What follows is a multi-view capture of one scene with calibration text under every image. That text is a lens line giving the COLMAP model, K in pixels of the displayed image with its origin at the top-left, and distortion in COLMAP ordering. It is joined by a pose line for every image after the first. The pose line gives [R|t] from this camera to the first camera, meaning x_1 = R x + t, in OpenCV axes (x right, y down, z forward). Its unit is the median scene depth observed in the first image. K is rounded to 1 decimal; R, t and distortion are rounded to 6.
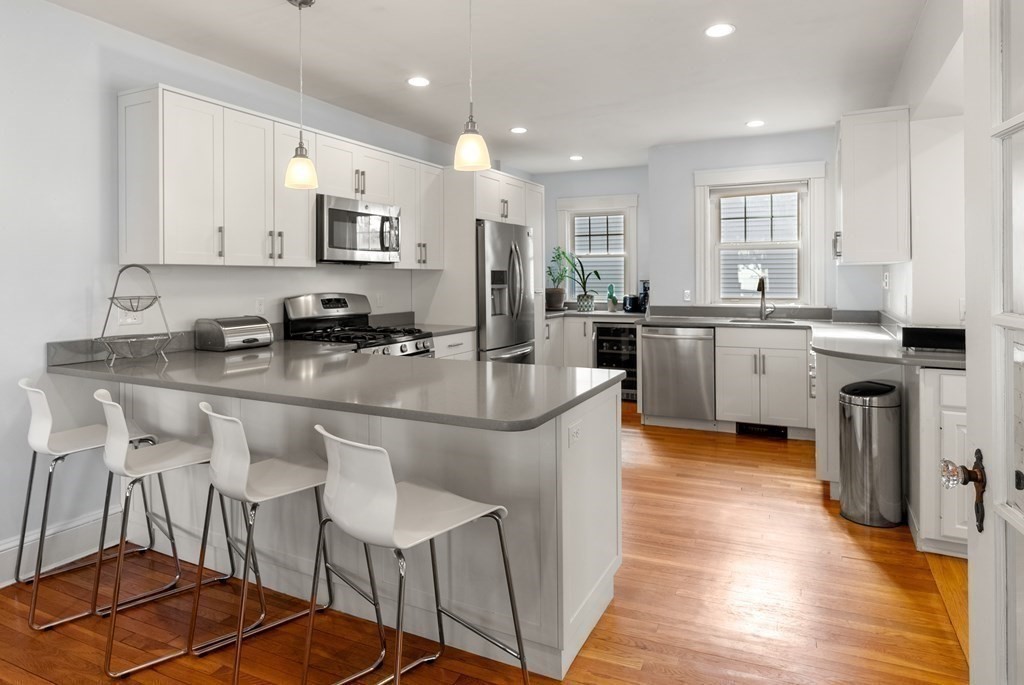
lens RADIAL K [[602.5, 0, 512.4], [0, 602.5, 282.4], [0, 0, 1]] dist [0.006576, 0.001415]
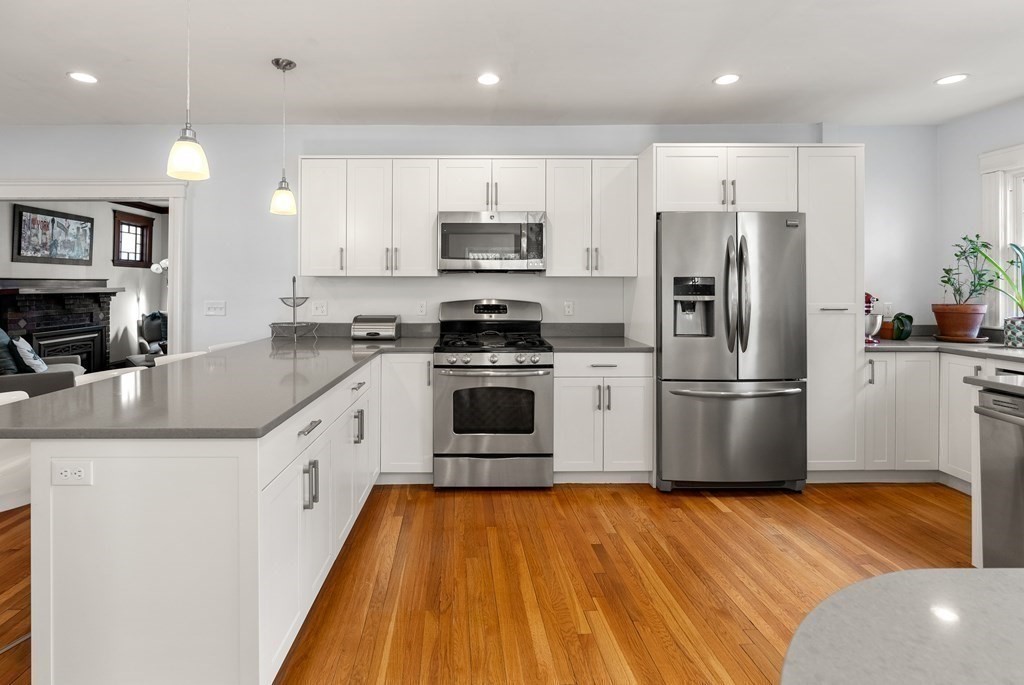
lens RADIAL K [[481.6, 0, 475.4], [0, 481.6, 286.7], [0, 0, 1]] dist [-0.004706, -0.000173]
pose [[0.454346, 0.008276, -0.890787, 0.380676], [-0.009062, 0.999948, 0.004668, -0.007685], [0.890779, 0.005951, 0.454397, 0.477873]]
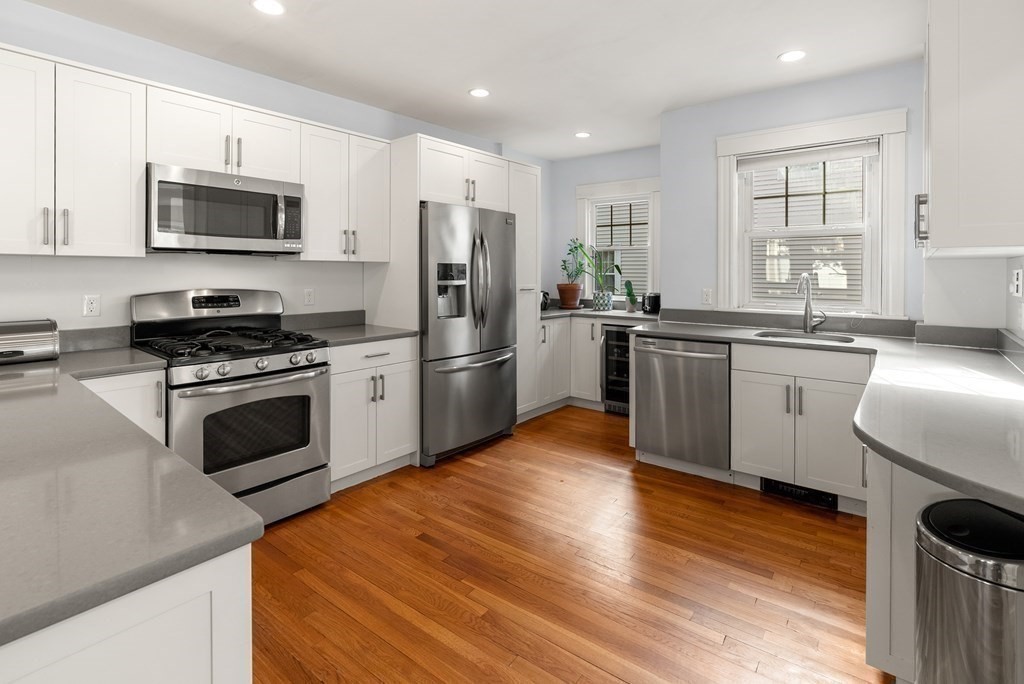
lens RADIAL K [[489.8, 0, 514.5], [0, 489.8, 274.2], [0, 0, 1]] dist [-0.002754, -0.000004]
pose [[0.976609, 0.010117, -0.214784, 0.201898], [-0.010144, 0.999948, 0.000978, -0.006372], [0.214783, 0.001224, 0.976661, 0.357267]]
